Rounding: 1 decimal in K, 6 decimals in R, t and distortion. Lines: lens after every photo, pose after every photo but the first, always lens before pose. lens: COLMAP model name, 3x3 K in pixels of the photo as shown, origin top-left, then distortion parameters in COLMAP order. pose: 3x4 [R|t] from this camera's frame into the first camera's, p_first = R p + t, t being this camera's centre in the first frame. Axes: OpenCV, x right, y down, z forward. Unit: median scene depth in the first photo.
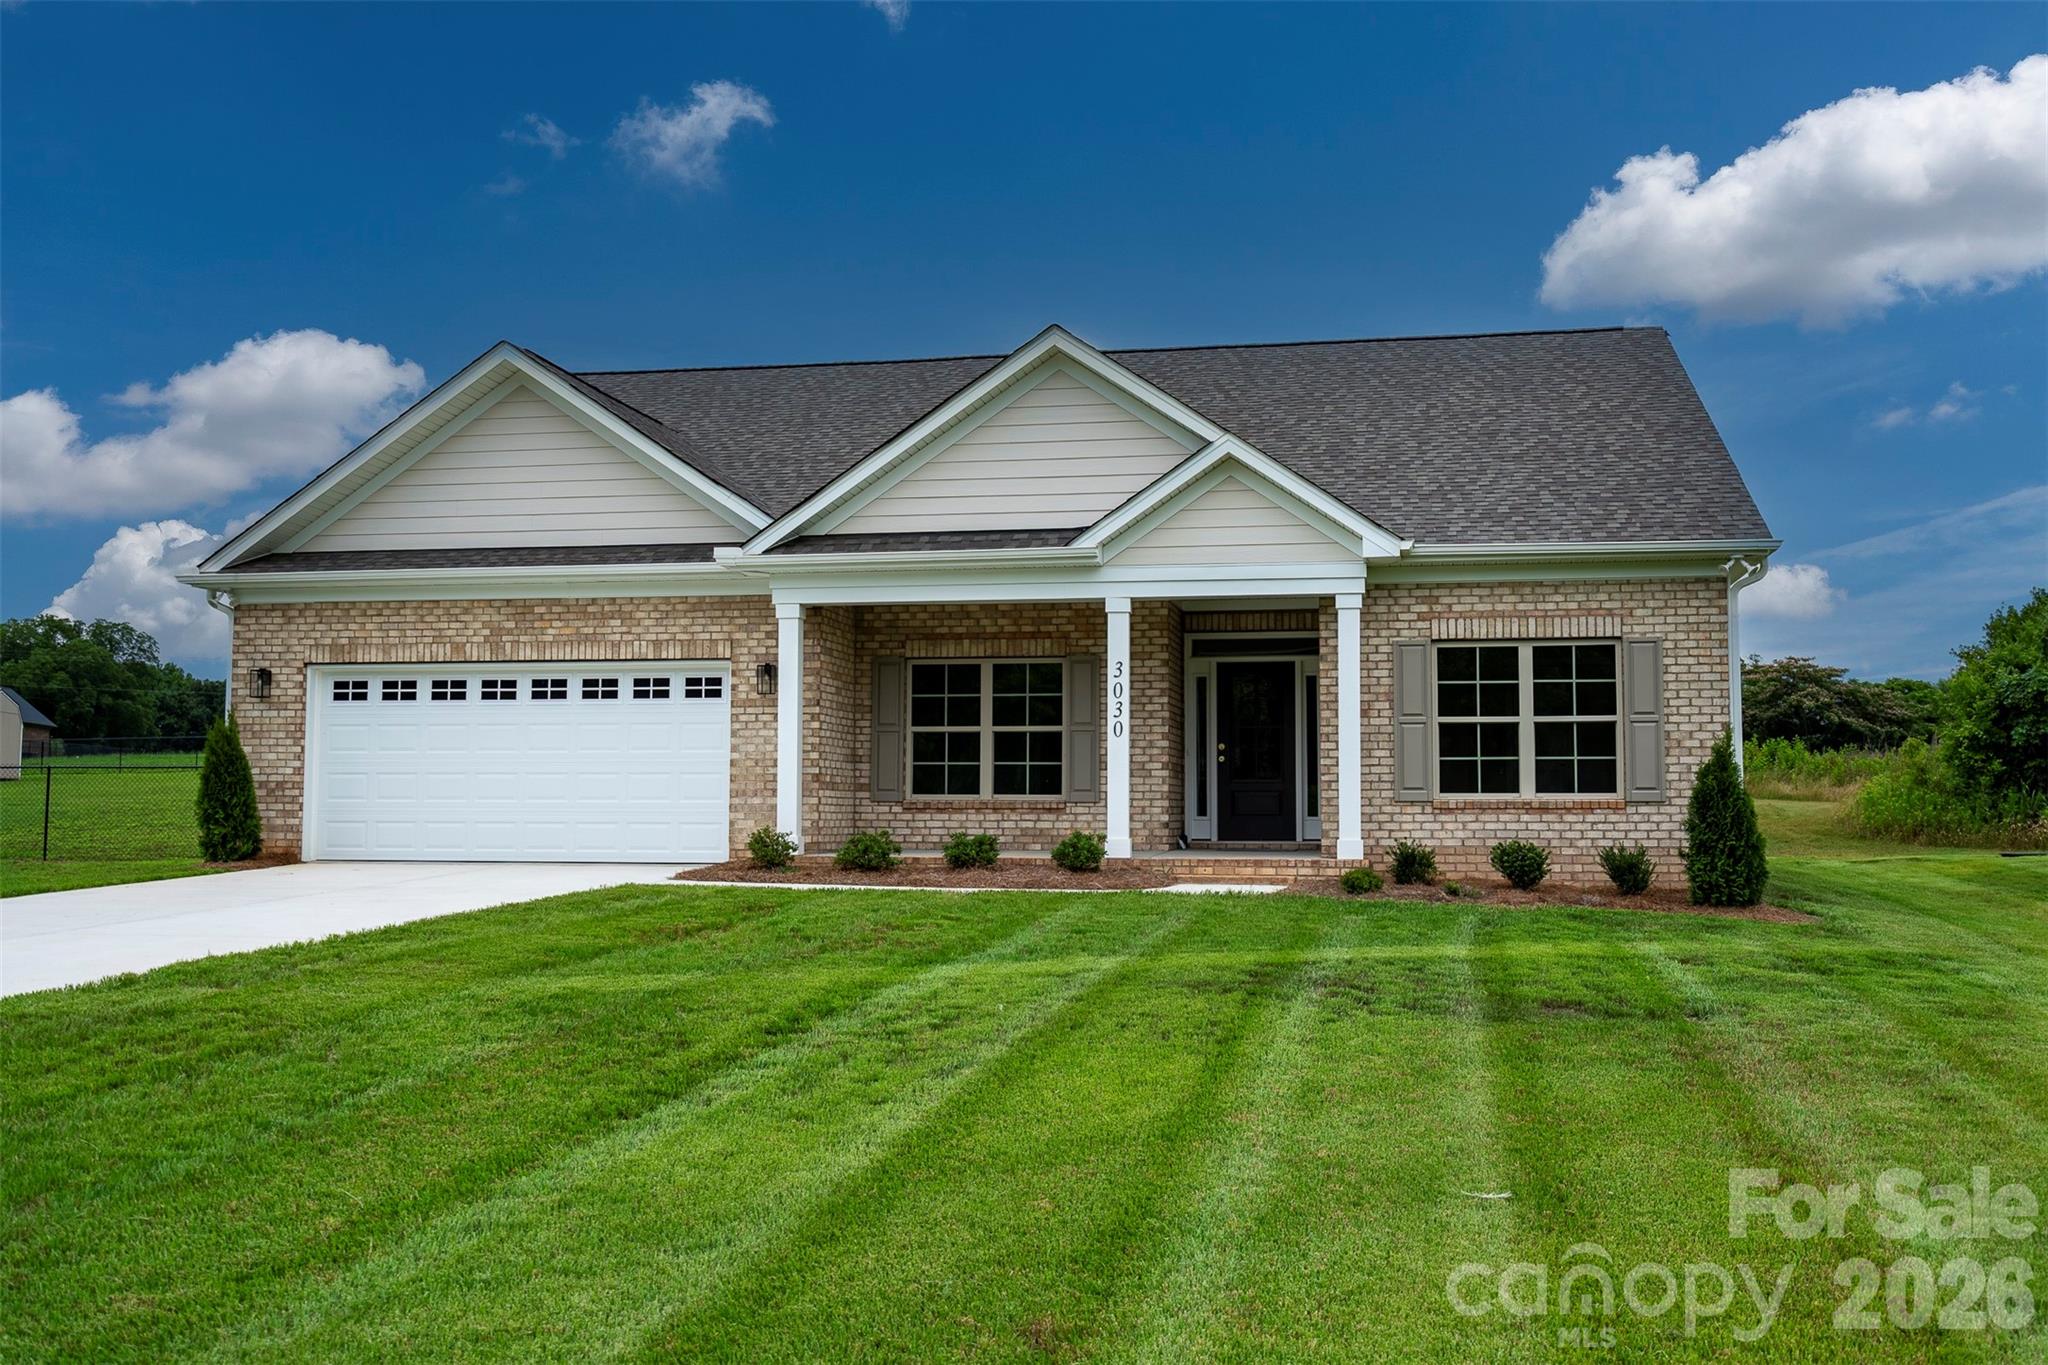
lens RADIAL K [[2019.2, 0, 1021.2], [0, 2019.2, 716.8], [0, 0, 1]] dist [0.100762, -0.003560]
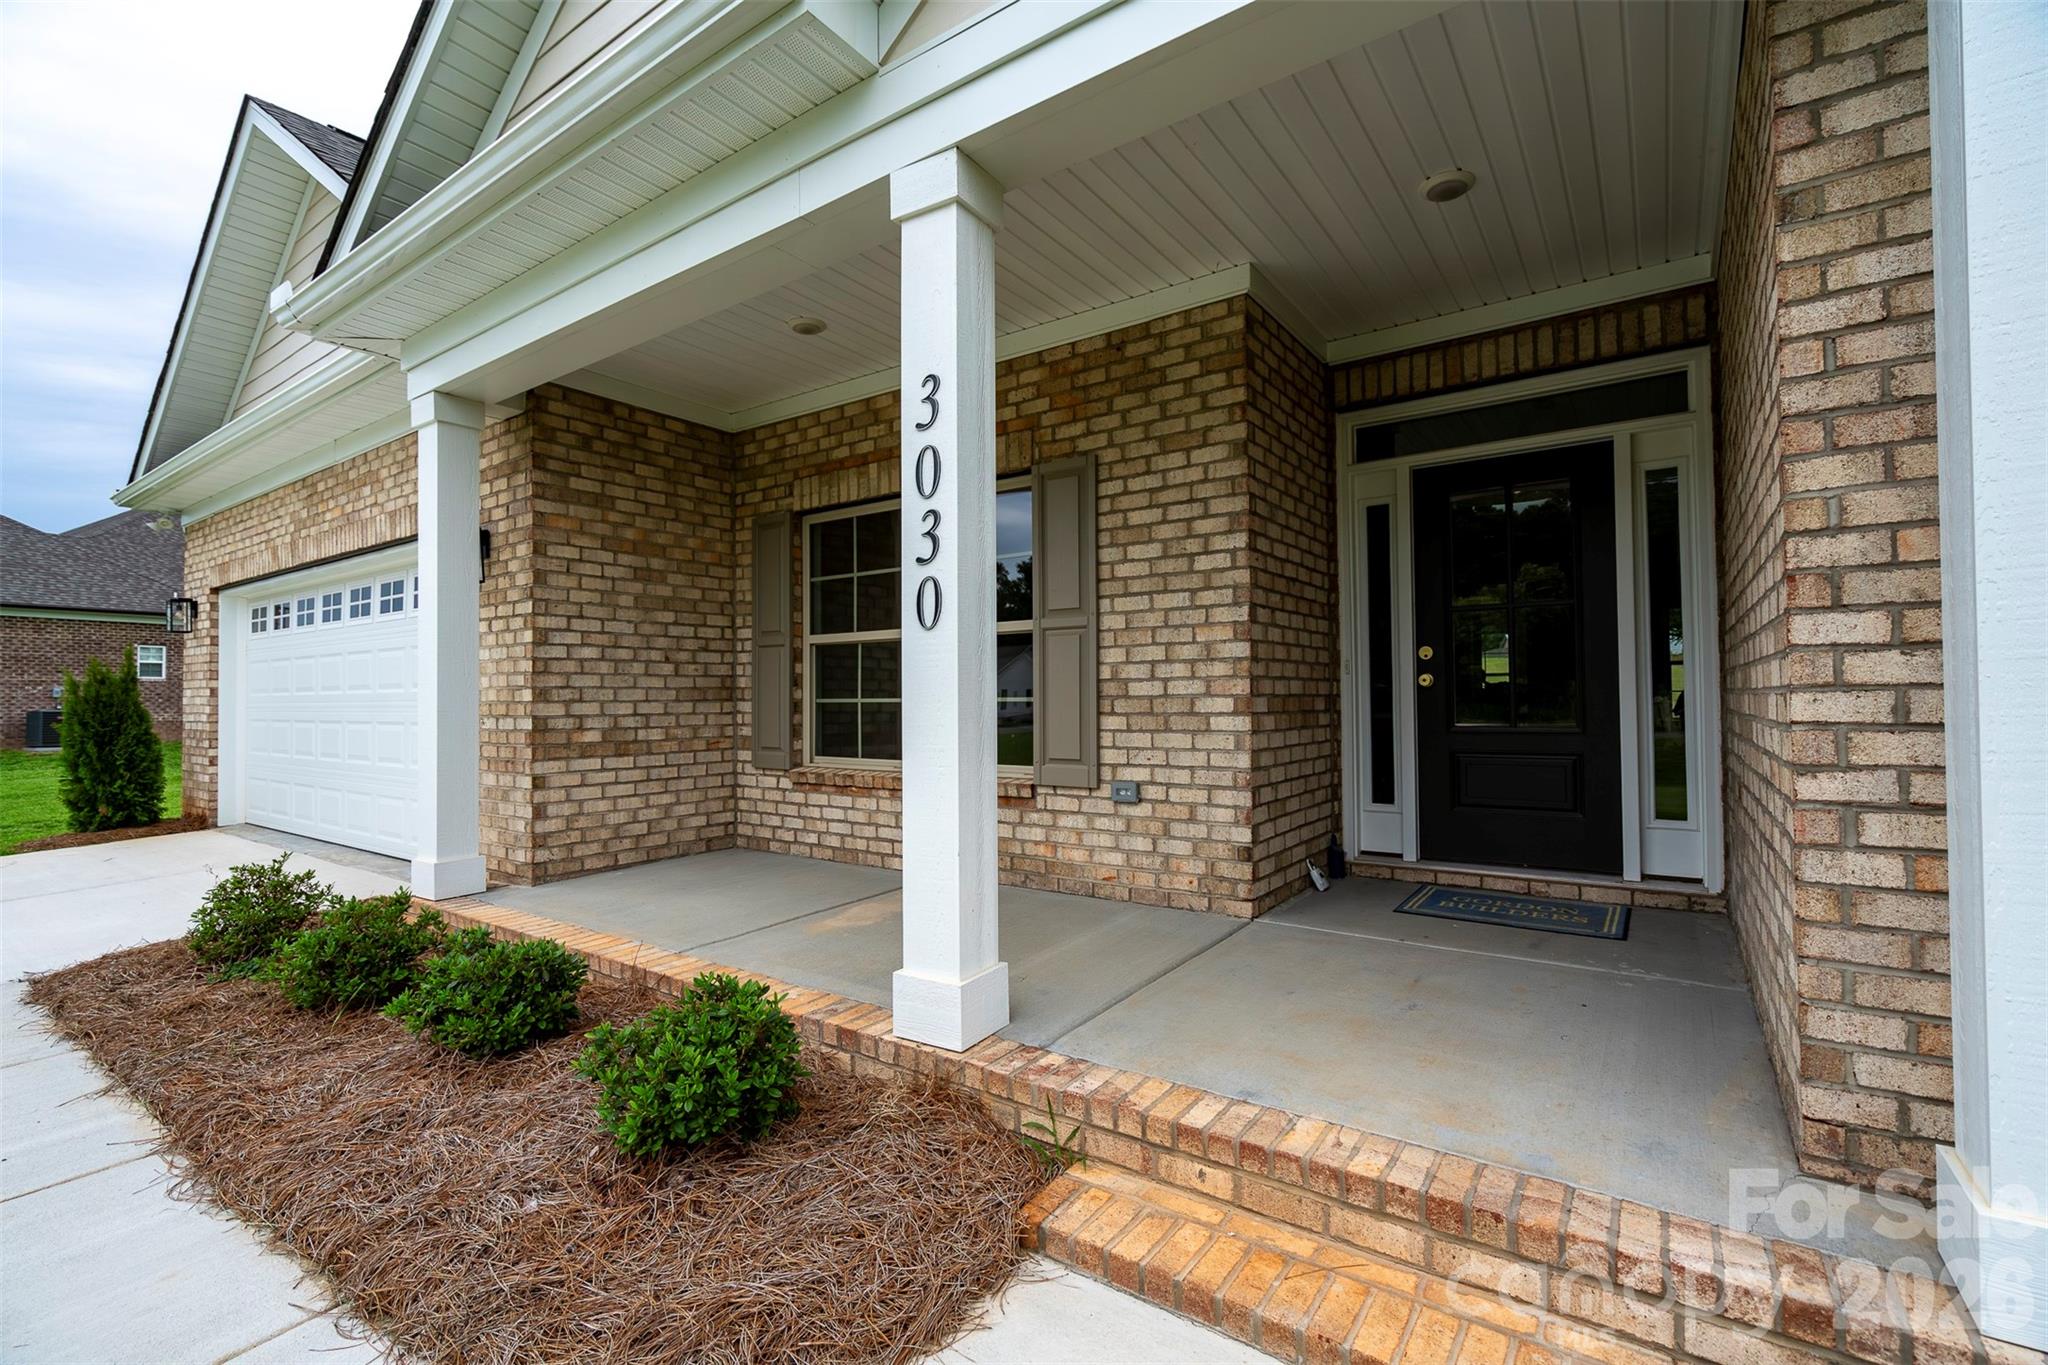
lens RADIAL K [[913.5, 0, 1024.0], [0, 913.5, 682.5], [0, 0, 1]] dist [-0.000884, 0.000934]
pose [[0.911272, -0.019747, -0.411332, 0.104517], [0.033985, 0.999049, 0.027330, 0.013133], [0.410401, -0.038884, 0.911076, 0.801379]]
